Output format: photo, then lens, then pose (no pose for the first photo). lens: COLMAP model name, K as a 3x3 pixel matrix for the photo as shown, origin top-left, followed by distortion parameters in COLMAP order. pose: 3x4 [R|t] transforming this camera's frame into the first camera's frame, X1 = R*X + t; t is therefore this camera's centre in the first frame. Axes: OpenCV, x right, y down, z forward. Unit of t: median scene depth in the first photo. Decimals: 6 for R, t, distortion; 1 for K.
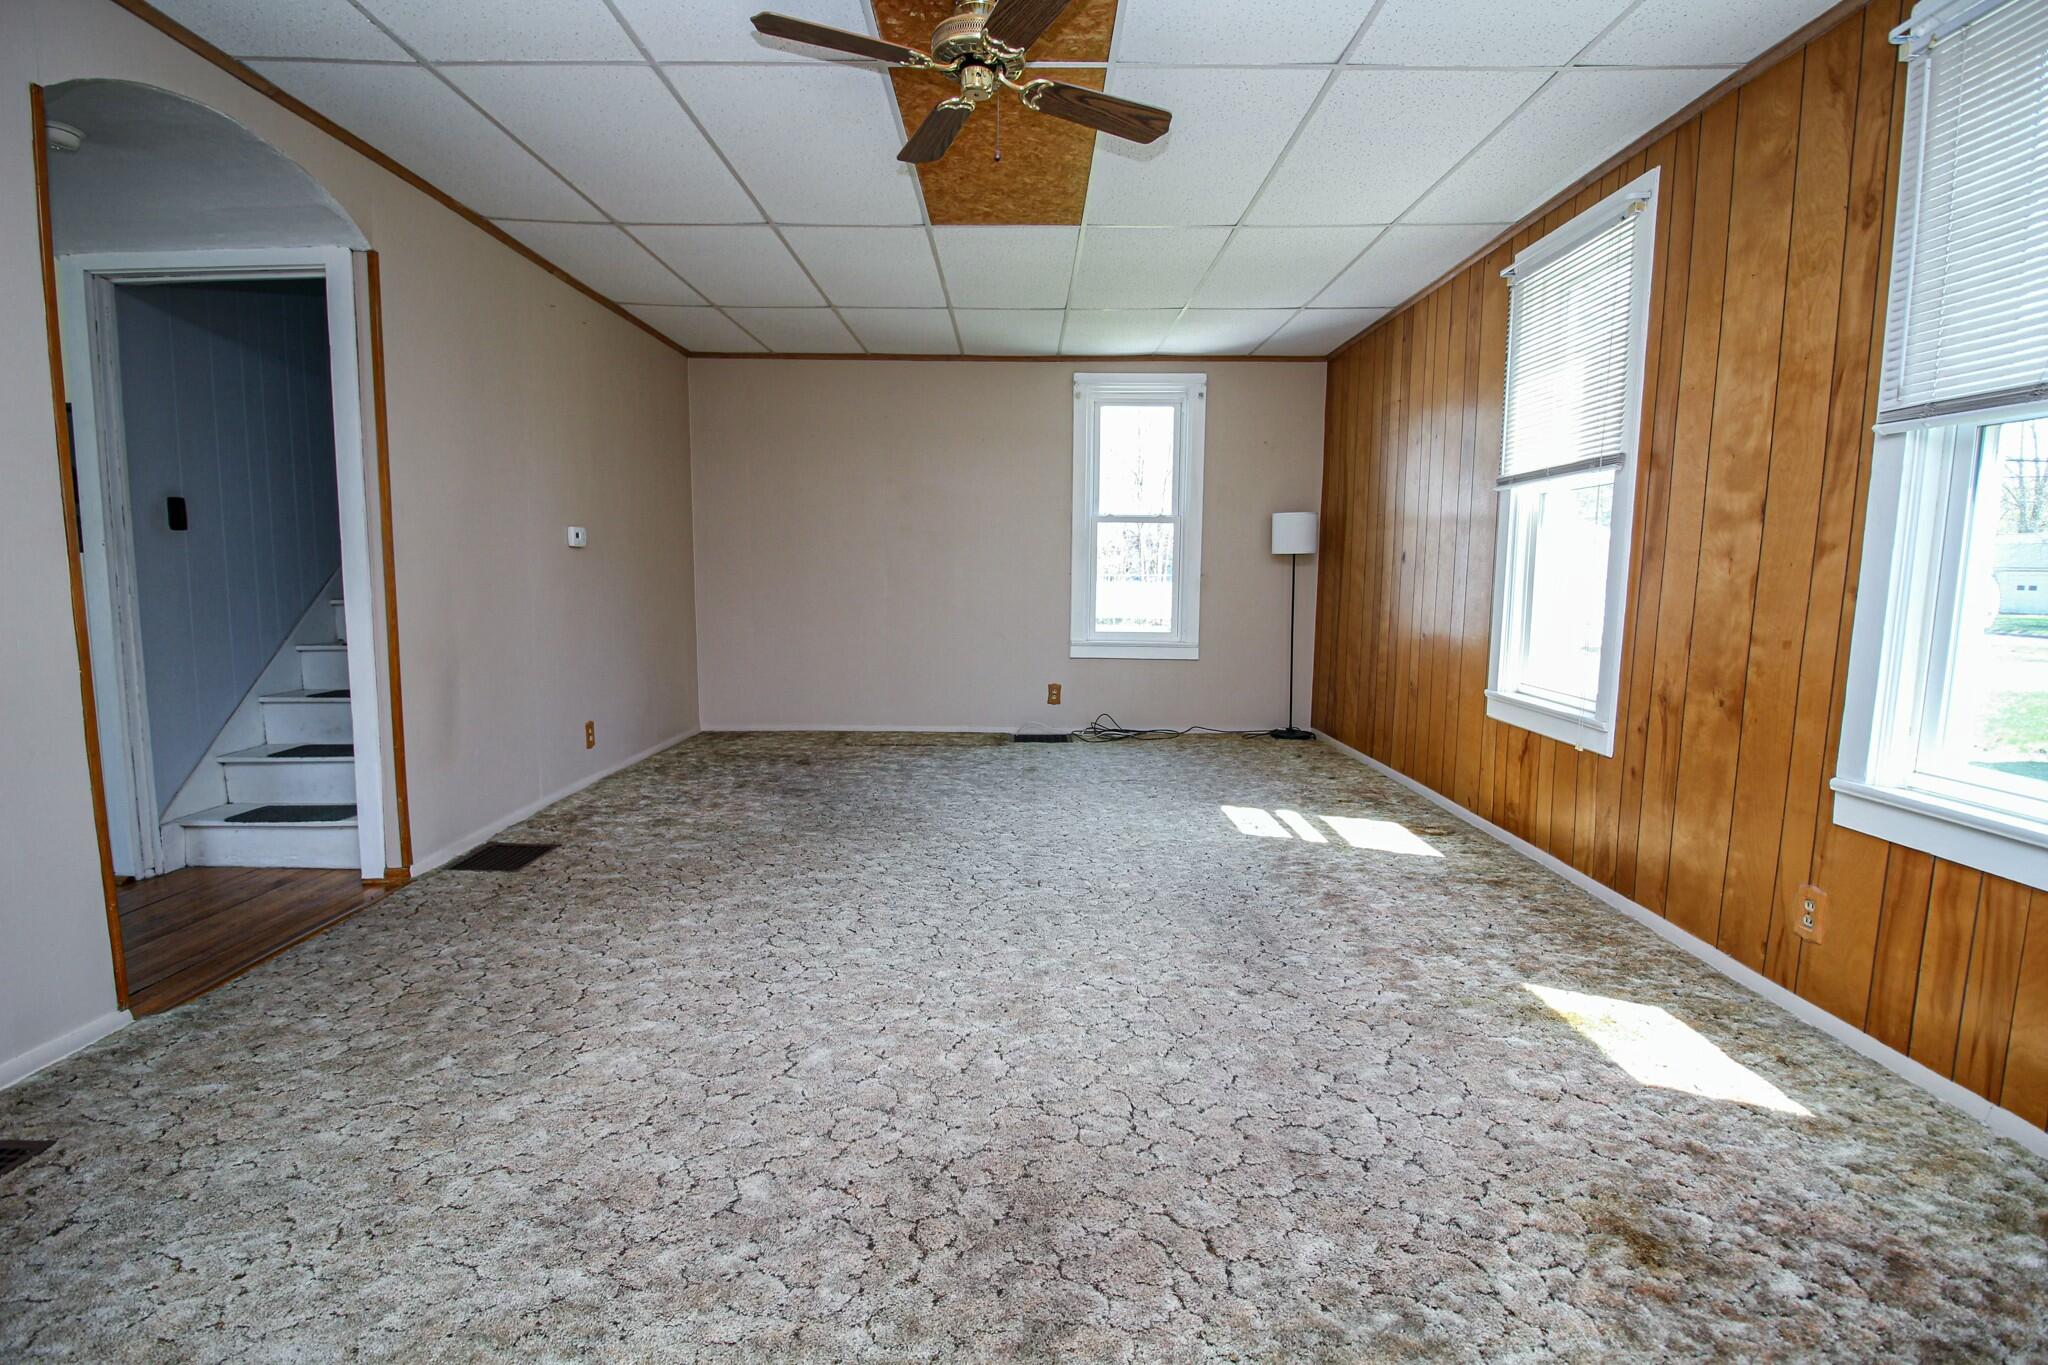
lens RADIAL K [[950.5, 0, 1019.7], [0, 950.5, 680.8], [0, 0, 1]] dist [-0.003779, -0.010779]
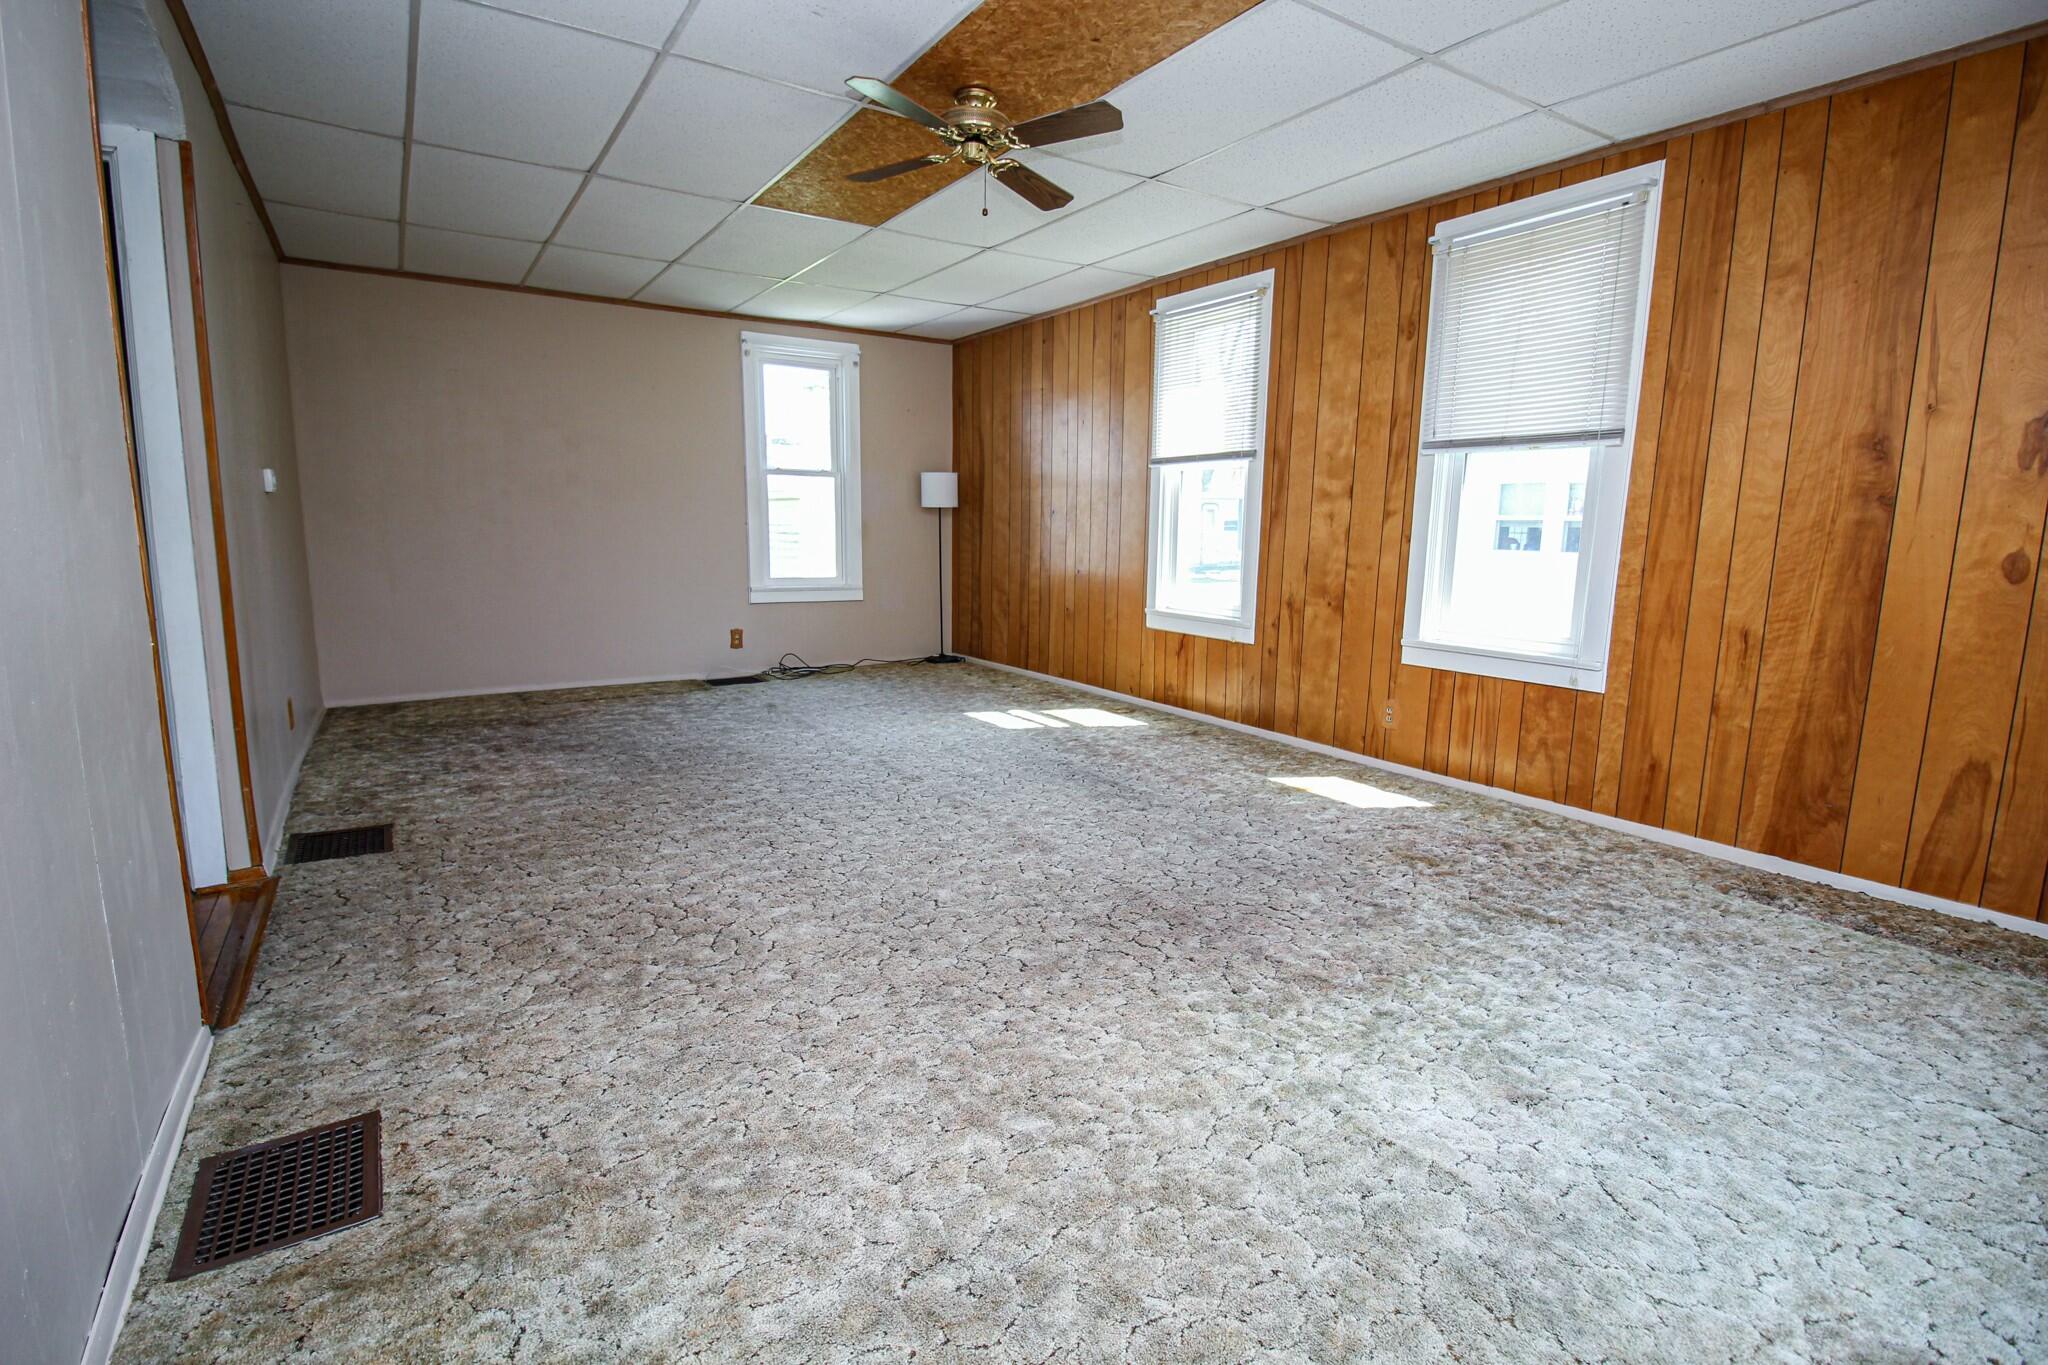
lens RADIAL K [[950.5, 0, 1023.5], [0, 950.5, 677.7], [0, 0, 1]] dist [-0.003779, -0.010779]
pose [[0.835535, -0.085694, 0.542714, -0.625302], [0.057019, 0.995953, 0.069476, 0.005166], [-0.546471, -0.027105, 0.837039, -0.130021]]
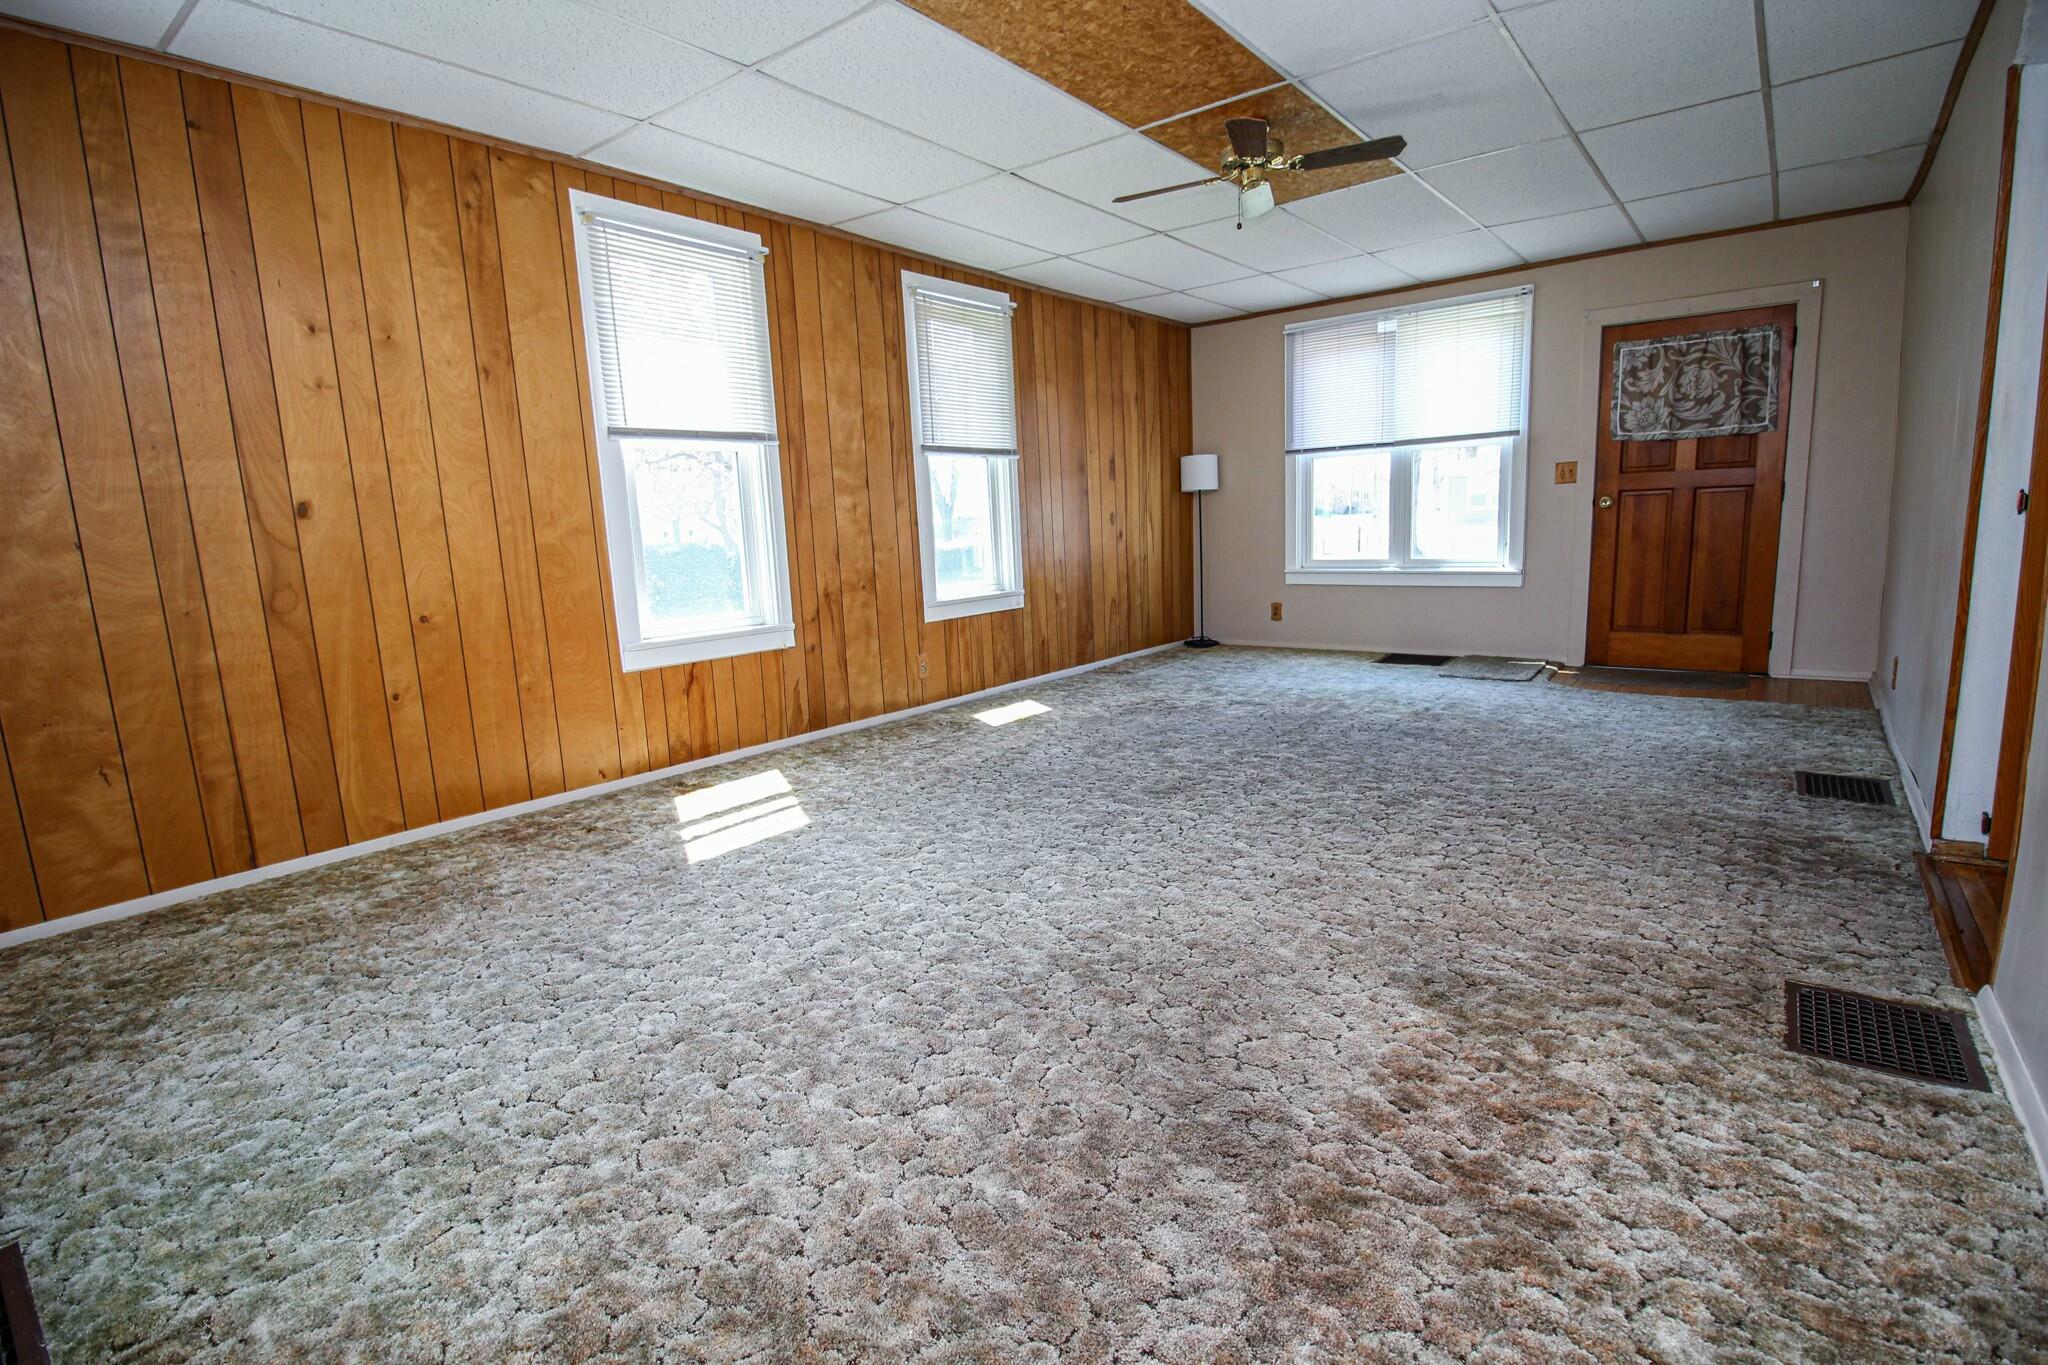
lens RADIAL K [[950.5, 0, 1030.7], [0, 950.5, 677.8], [0, 0, 1]] dist [-0.003779, -0.010779]
pose [[-0.785684, -0.083275, 0.612997, -0.622584], [0.101597, 0.960075, 0.260643, -0.241573], [-0.610228, 0.267062, -0.745855, 2.103063]]
